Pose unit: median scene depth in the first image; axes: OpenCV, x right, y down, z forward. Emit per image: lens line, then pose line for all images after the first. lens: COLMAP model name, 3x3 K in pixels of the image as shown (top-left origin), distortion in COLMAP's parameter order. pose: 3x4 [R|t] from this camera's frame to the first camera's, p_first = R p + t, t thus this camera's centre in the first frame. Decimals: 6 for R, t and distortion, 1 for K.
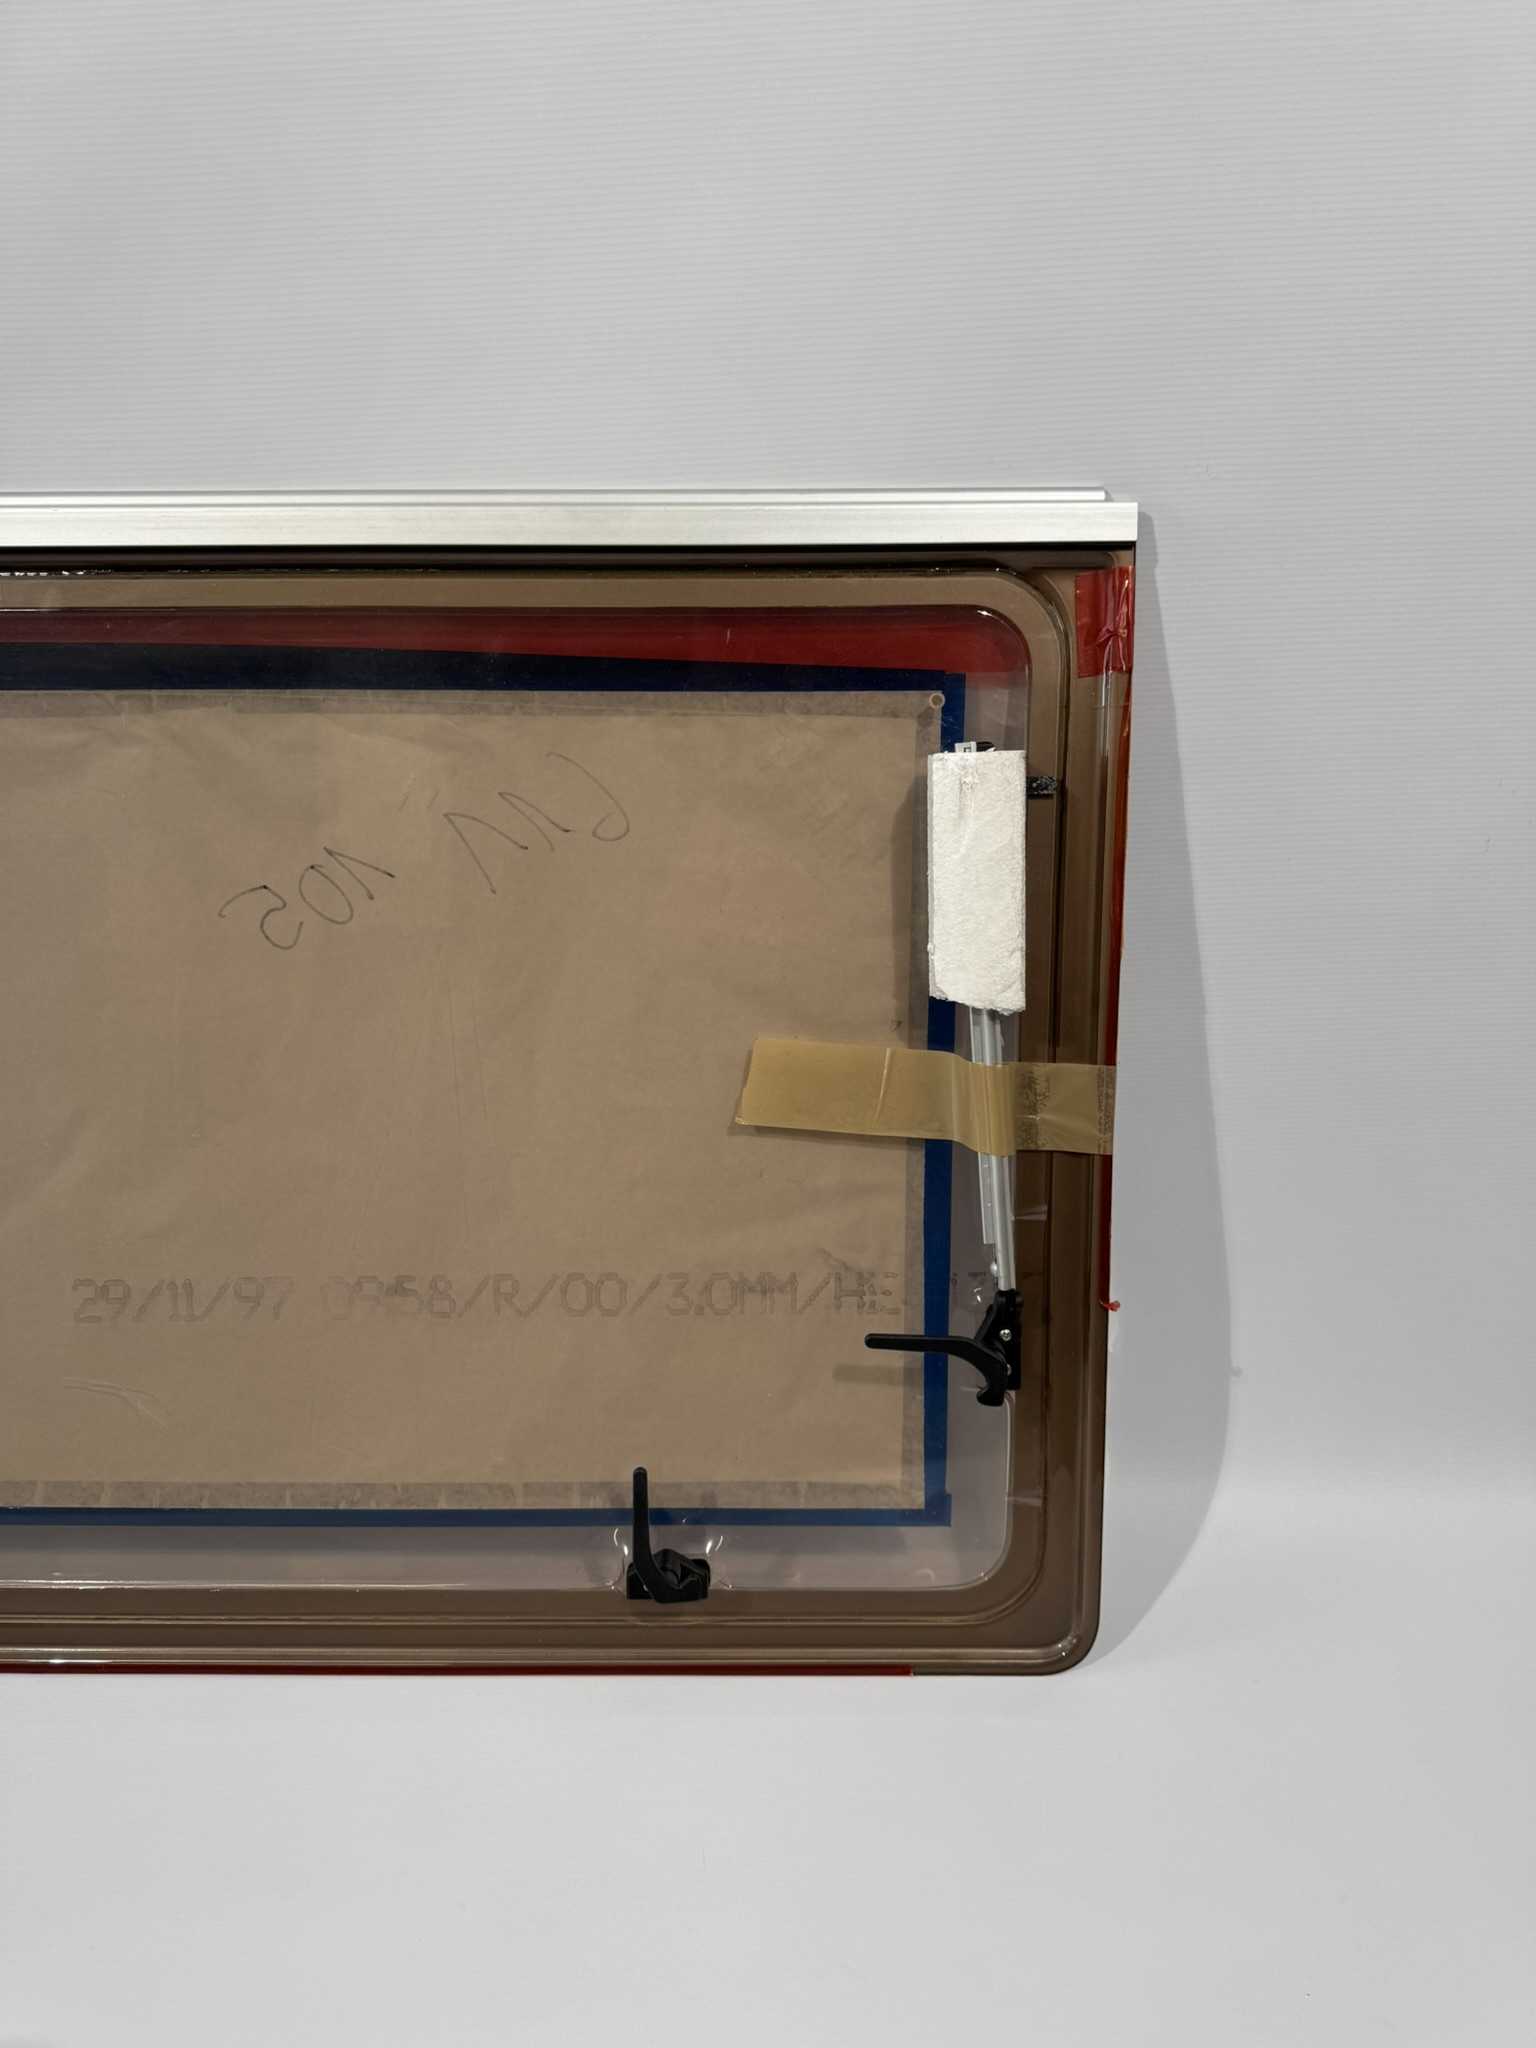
lens RADIAL K [[1411.1, 0, 768.0], [0, 1411.1, 1024.0], [0, 0, 1]] dist [0.157387, -0.352131]
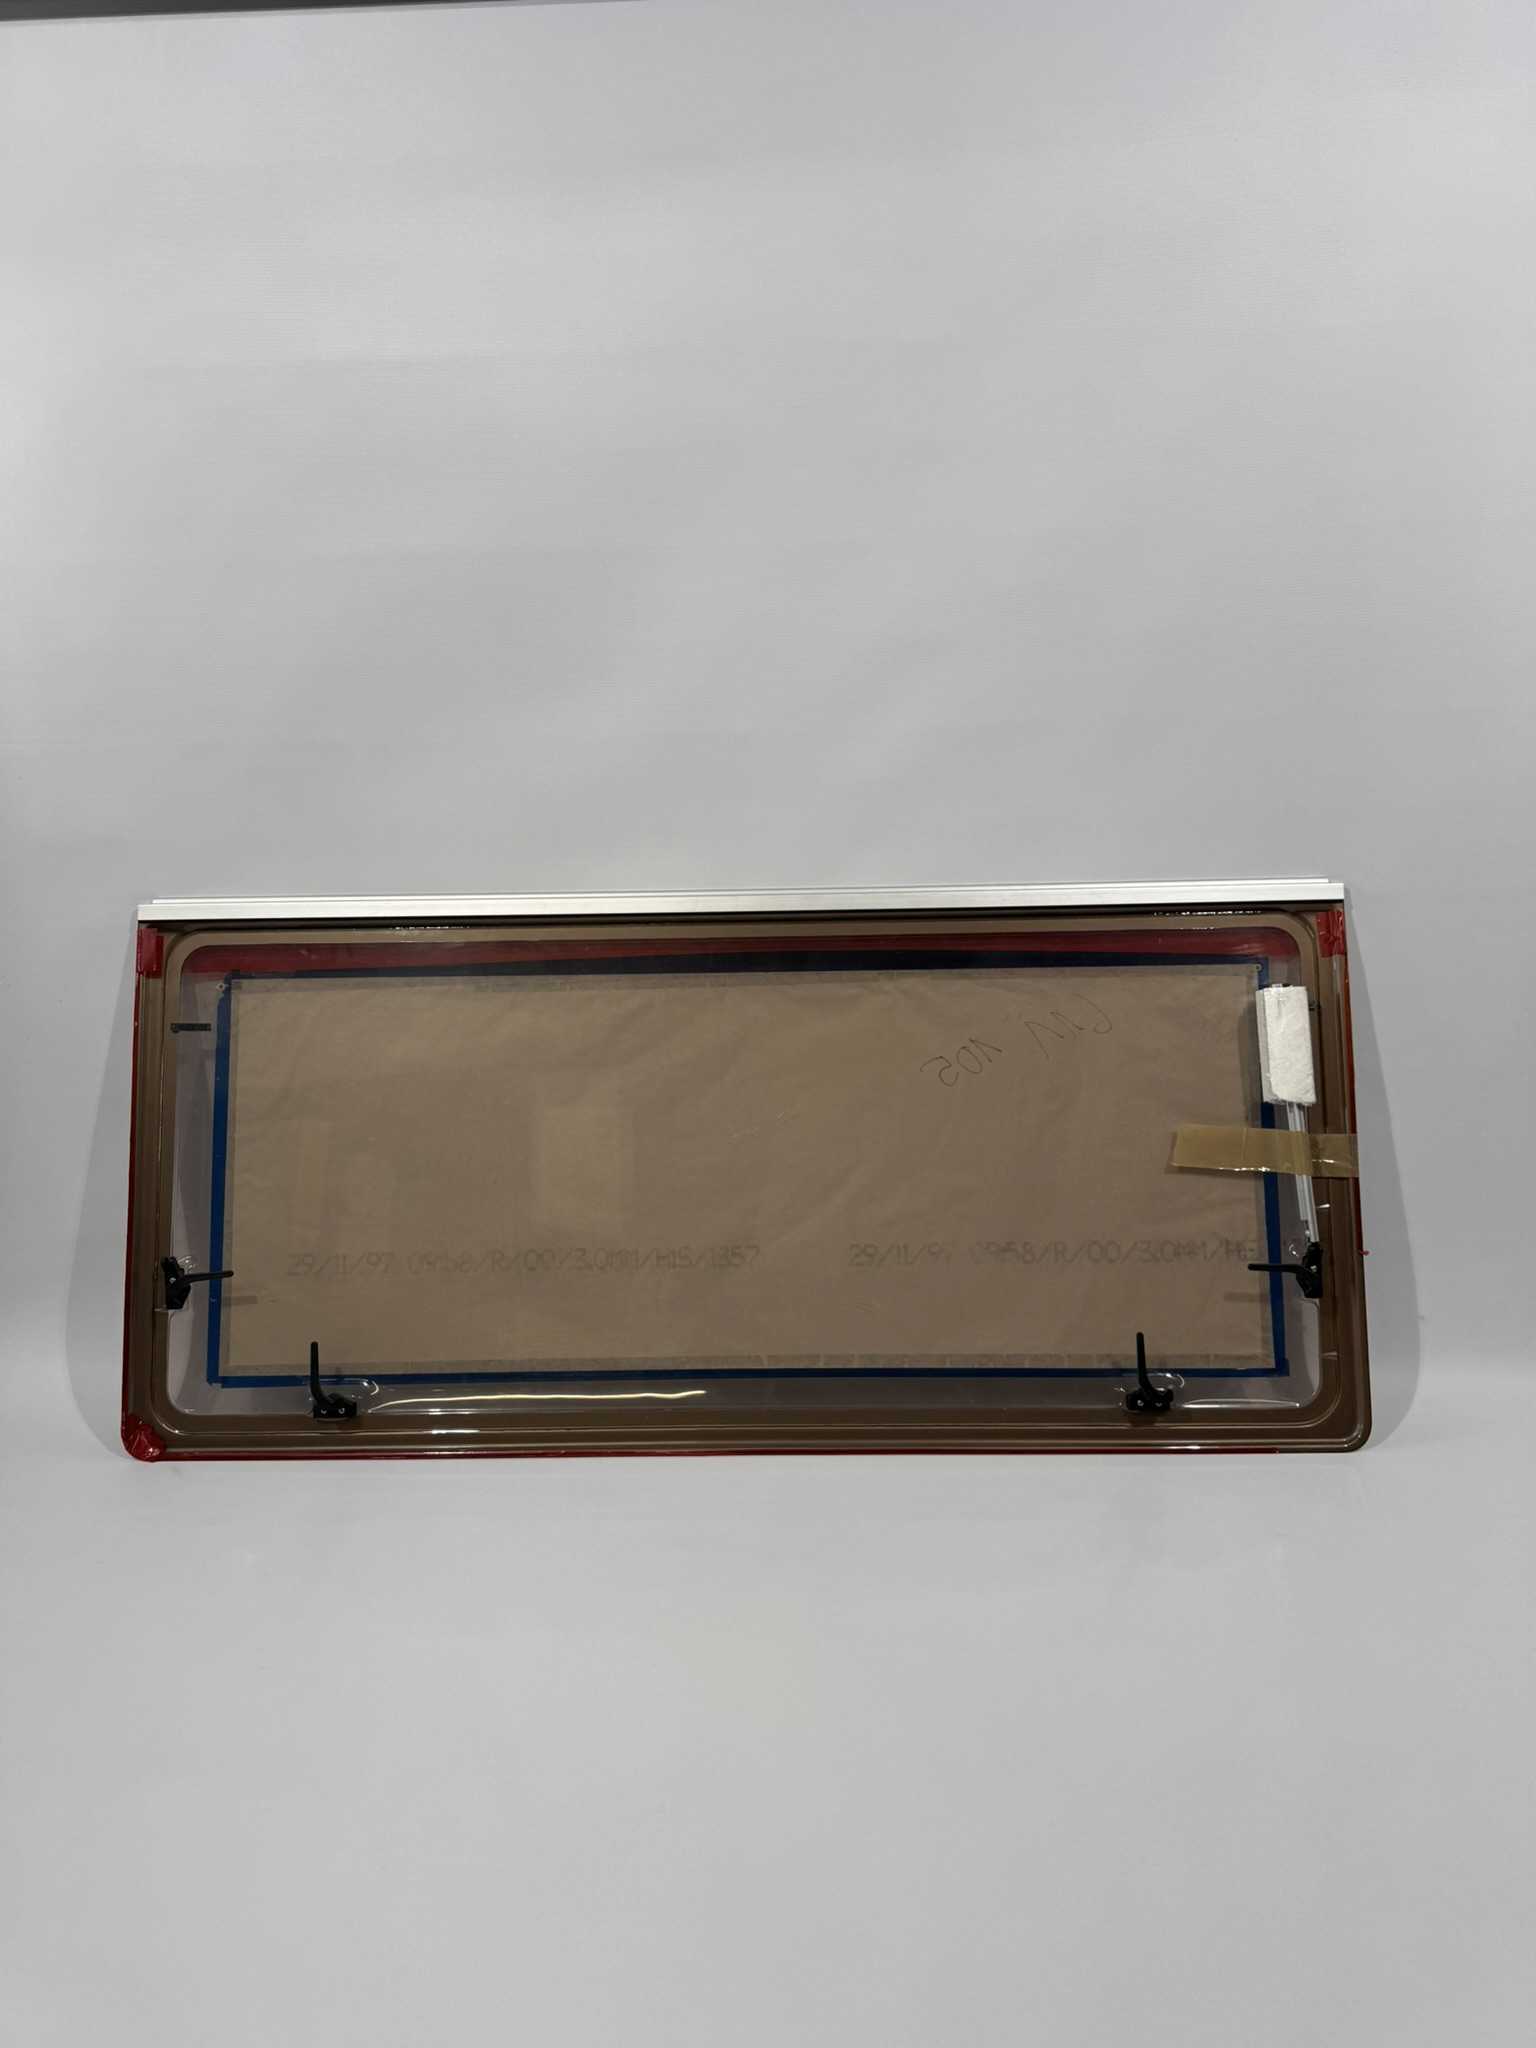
lens RADIAL K [[1411.1, 0, 768.0], [0, 1411.1, 1024.0], [0, 0, 1]] dist [0.157387, -0.352131]
pose [[0.999782, -0.010501, -0.018054, -0.573712], [0.005707, 0.968862, -0.247537, 0.383678], [0.020091, 0.247380, 0.968710, -1.089840]]
